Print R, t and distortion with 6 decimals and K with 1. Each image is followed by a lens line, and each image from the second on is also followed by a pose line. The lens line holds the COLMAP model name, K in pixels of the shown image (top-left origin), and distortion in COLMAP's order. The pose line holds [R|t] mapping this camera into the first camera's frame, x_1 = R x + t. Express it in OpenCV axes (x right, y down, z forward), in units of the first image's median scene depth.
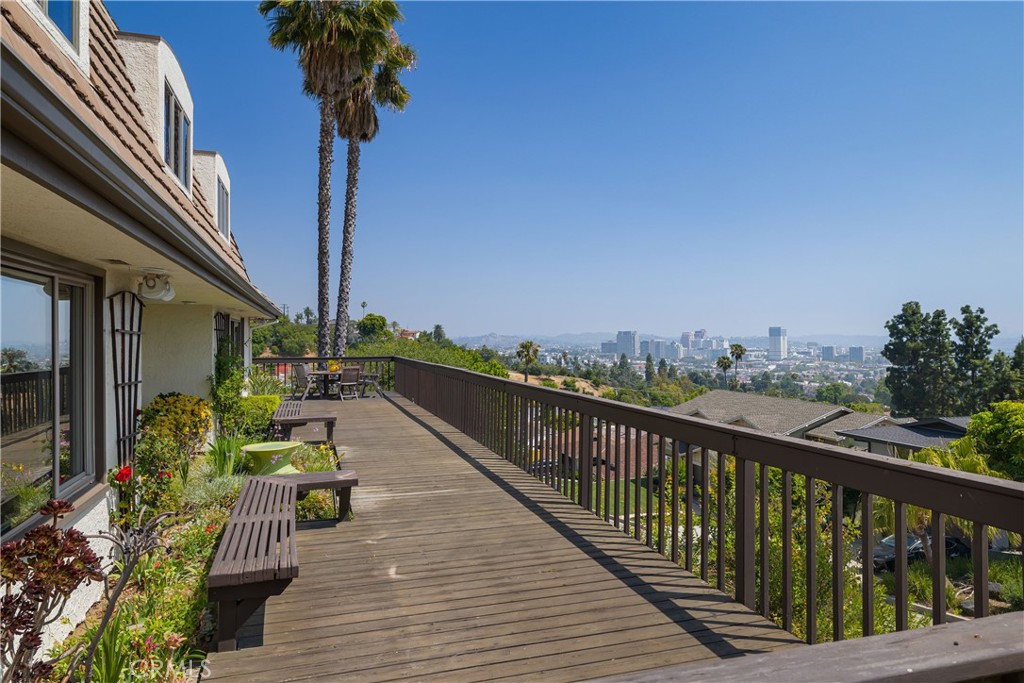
lens RADIAL K [[662.5, 0, 512.3], [0, 662.5, 340.9], [0, 0, 1]] dist [-0.001151, -0.000692]
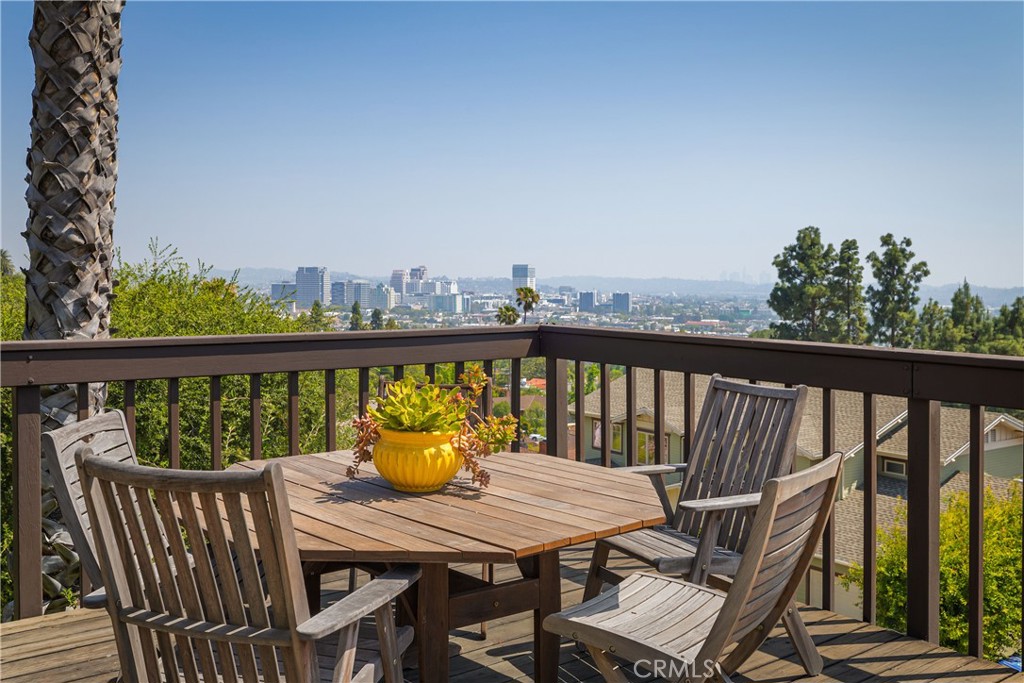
lens RADIAL K [[983.2, 0, 512.5], [0, 983.2, 341.0], [0, 0, 1]] dist [-0.001698, 0.000000]
pose [[0.929122, -0.010895, 0.369612, -0.055179], [-0.011252, 0.998270, 0.057712, 0.003180], [-0.369601, -0.057781, 0.927392, 0.168617]]
